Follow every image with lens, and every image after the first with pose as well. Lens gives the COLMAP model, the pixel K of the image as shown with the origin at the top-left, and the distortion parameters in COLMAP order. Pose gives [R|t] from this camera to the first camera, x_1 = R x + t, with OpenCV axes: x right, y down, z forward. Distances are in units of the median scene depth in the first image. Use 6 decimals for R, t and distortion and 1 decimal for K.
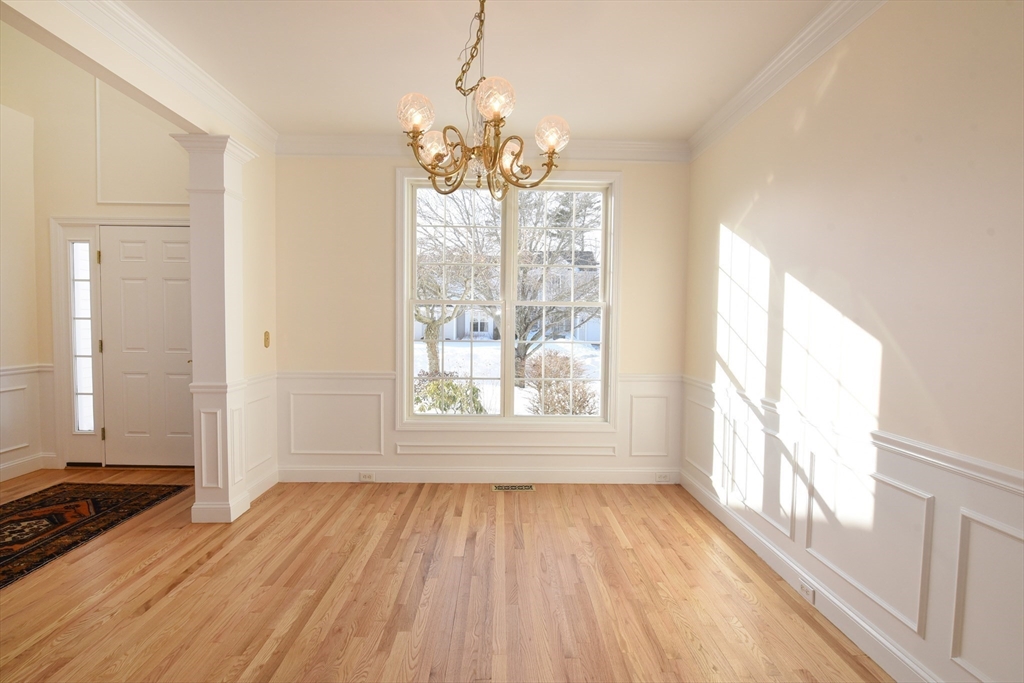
lens RADIAL K [[491.0, 0, 515.5], [0, 491.0, 341.8], [0, 0, 1]] dist [-0.002277, -0.007537]
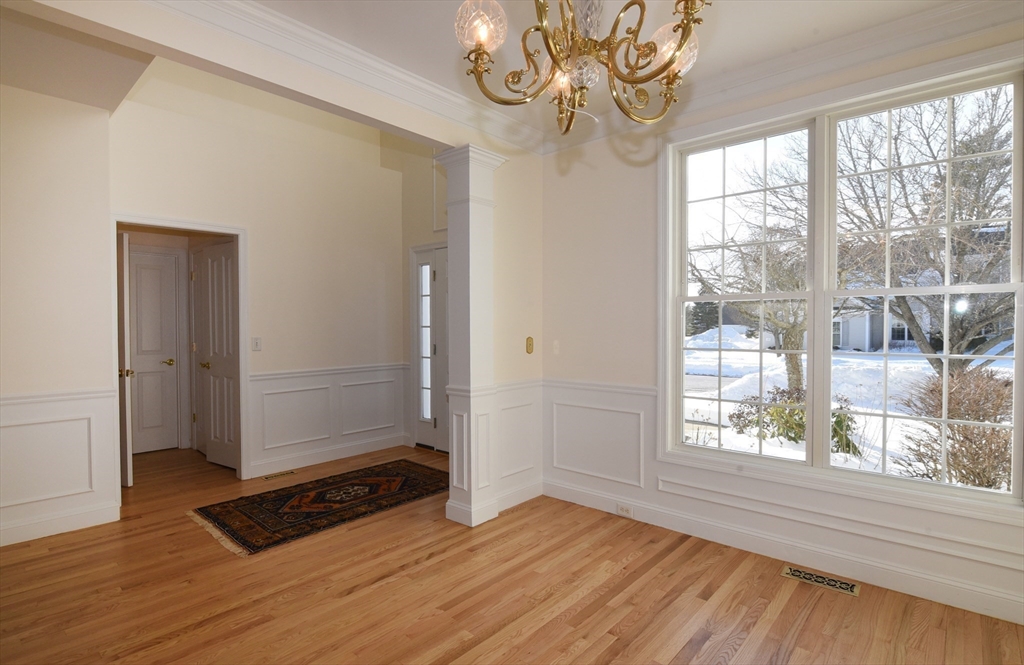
lens RADIAL K [[506.1, 0, 517.8], [0, 506.1, 336.5], [0, 0, 1]] dist [-0.011555, -0.000323]
pose [[0.733320, -0.000825, -0.679883, 0.188566], [-0.017821, 0.999632, -0.020435, -0.001356], [0.679650, 0.027101, 0.733036, 0.291971]]
